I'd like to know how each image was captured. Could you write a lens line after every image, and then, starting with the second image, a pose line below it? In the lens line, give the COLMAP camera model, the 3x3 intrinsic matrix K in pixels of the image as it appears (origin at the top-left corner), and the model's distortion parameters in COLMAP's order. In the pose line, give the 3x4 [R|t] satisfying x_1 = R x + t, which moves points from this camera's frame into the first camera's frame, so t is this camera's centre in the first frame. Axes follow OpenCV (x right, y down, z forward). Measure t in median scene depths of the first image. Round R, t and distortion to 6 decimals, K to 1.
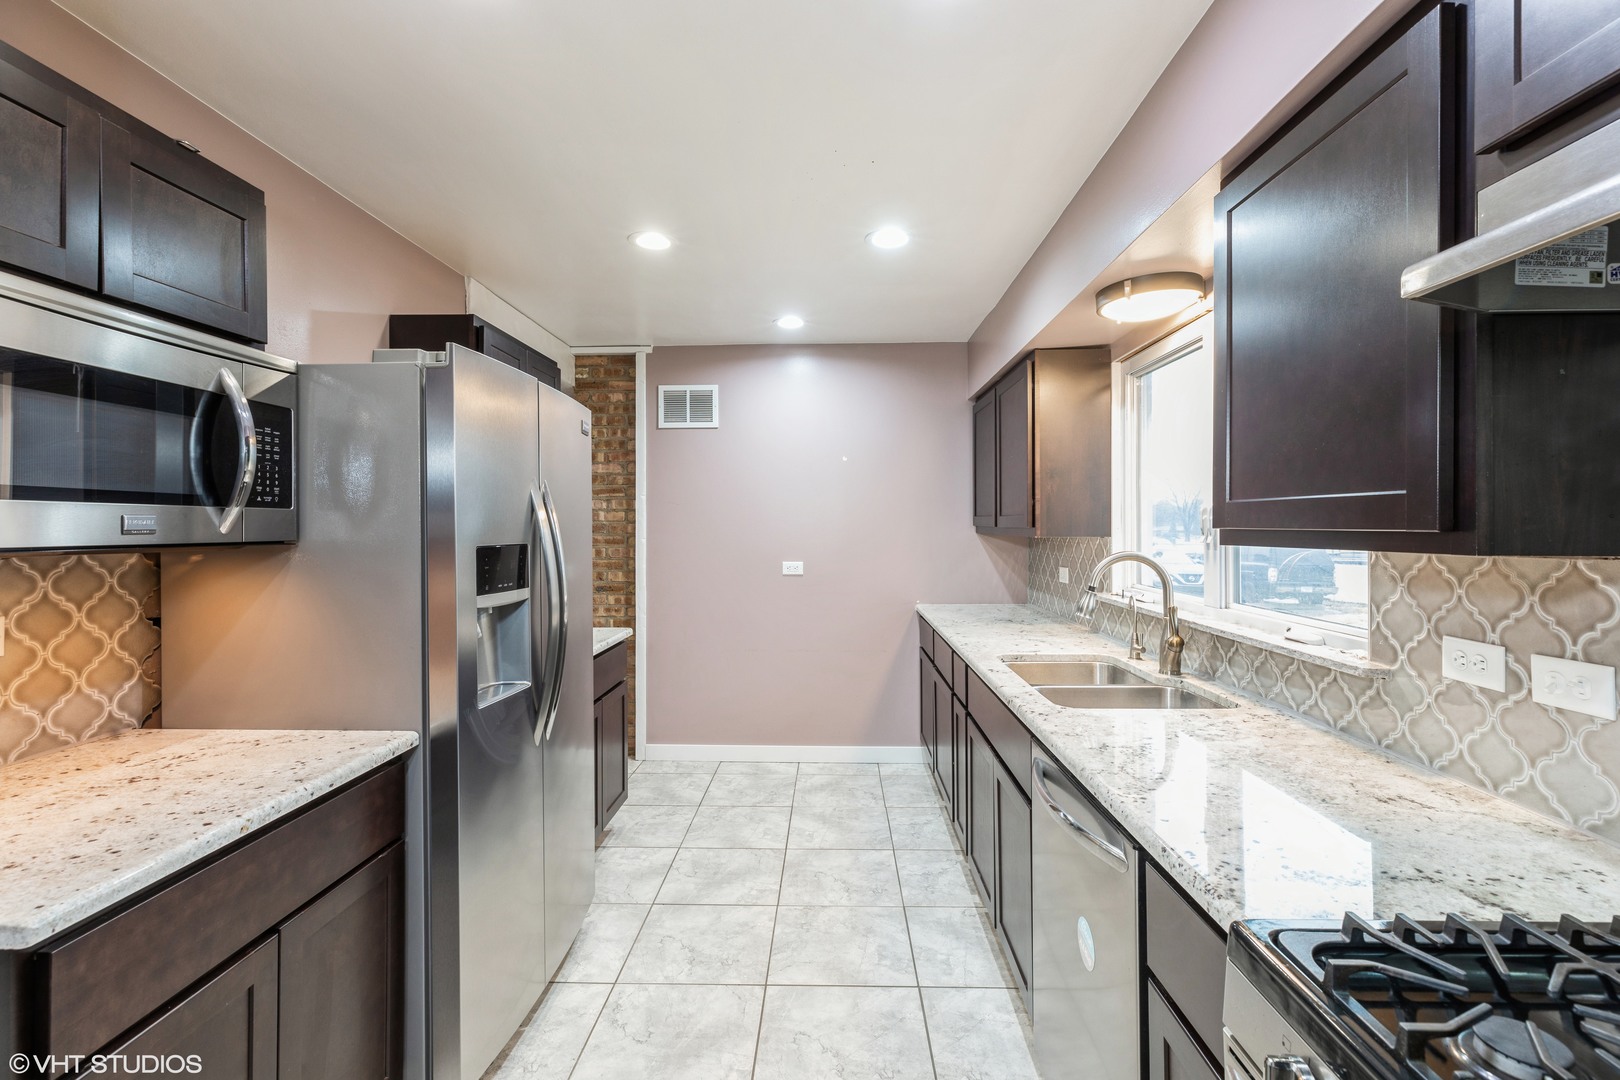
lens RADIAL K [[722.2, 0, 815.4], [0, 722.2, 533.2], [0, 0, 1]] dist [0.001213, 0.000102]
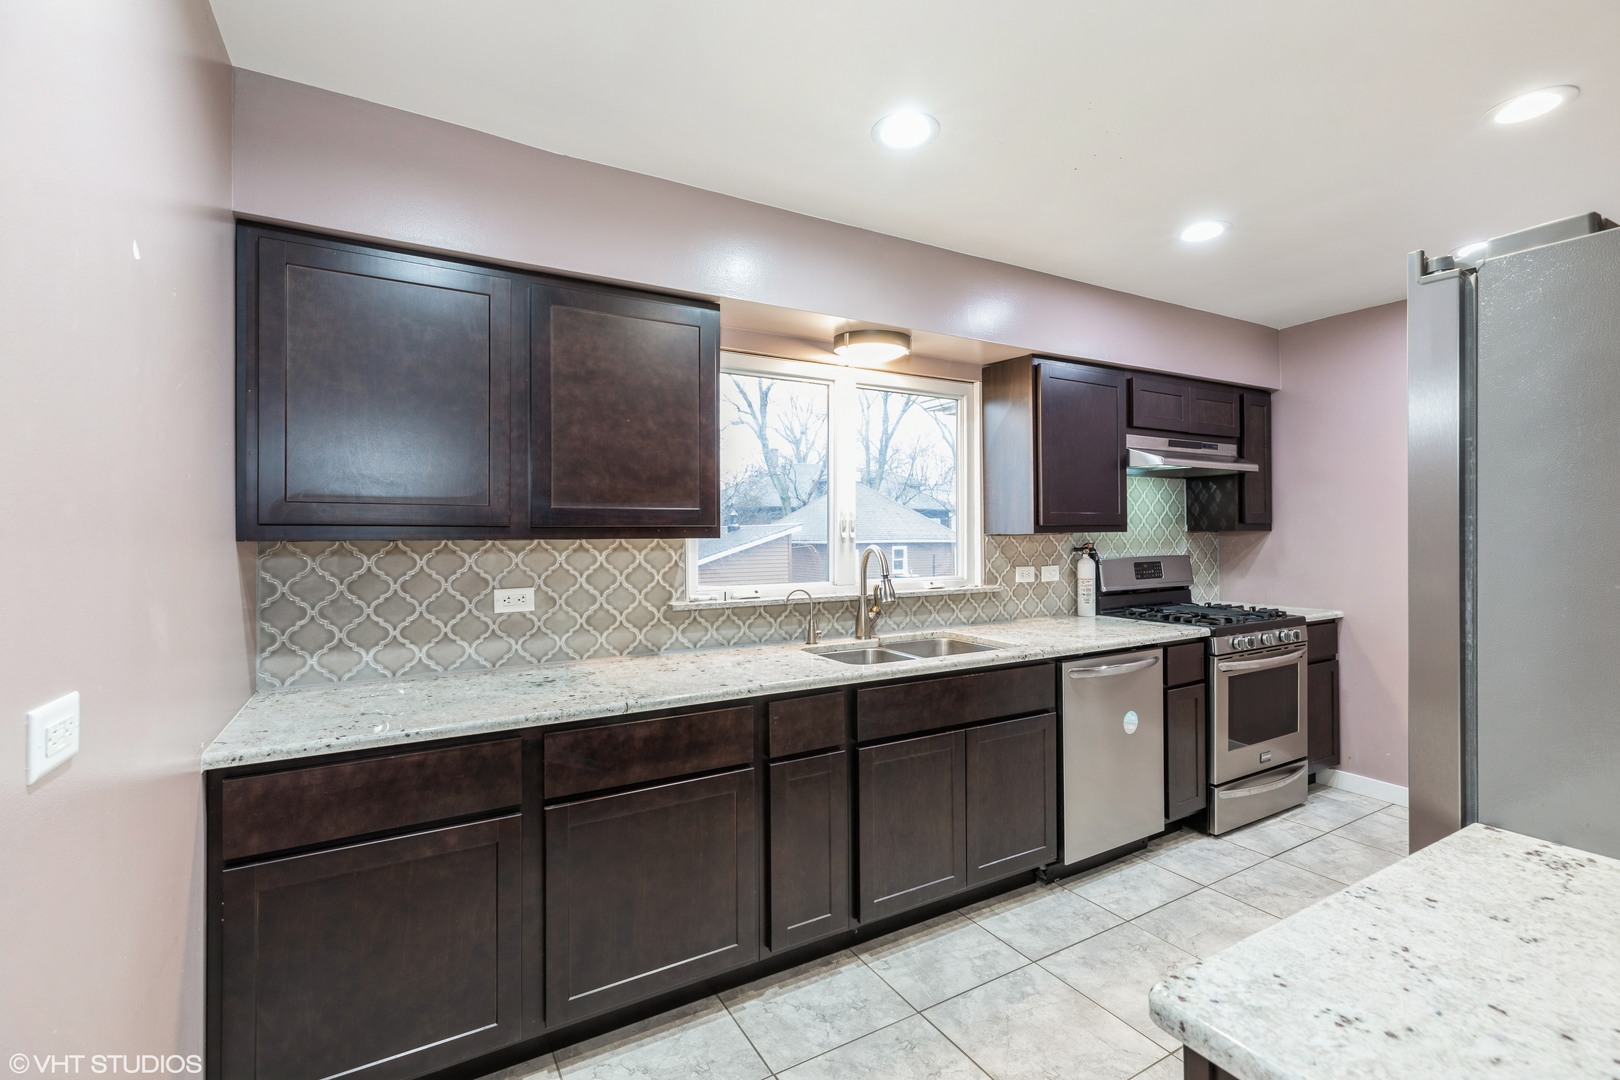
lens RADIAL K [[722.2, 0, 815.4], [0, 722.2, 533.2], [0, 0, 1]] dist [0.001213, 0.000102]
pose [[-0.530787, 0.002916, 0.847500, -0.878425], [0.013995, 0.999888, 0.005325, -0.003204], [-0.847390, 0.014687, -0.530768, 2.767576]]
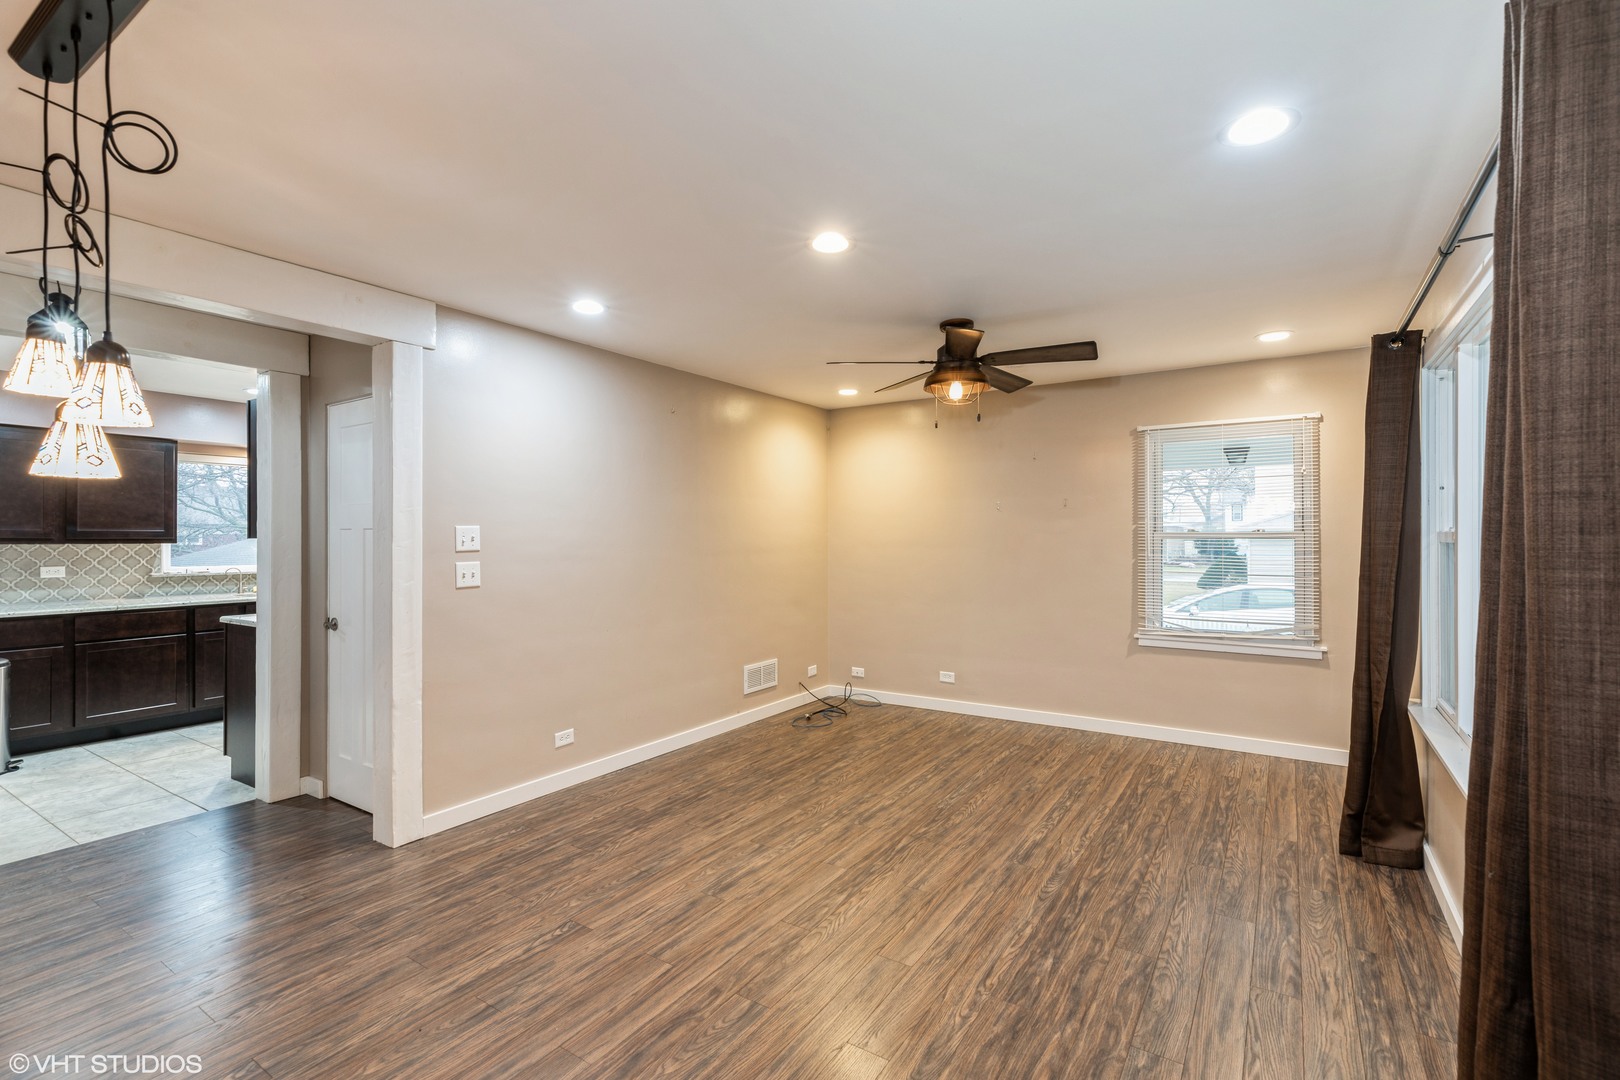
lens RADIAL K [[722.2, 0, 815.4], [0, 722.2, 533.2], [0, 0, 1]] dist [0.001213, 0.000102]
pose [[-0.857799, 0.005923, 0.513950, -4.121810], [0.007915, 0.999967, 0.001686, -0.018717], [-0.513924, 0.005514, -0.857818, 3.587890]]
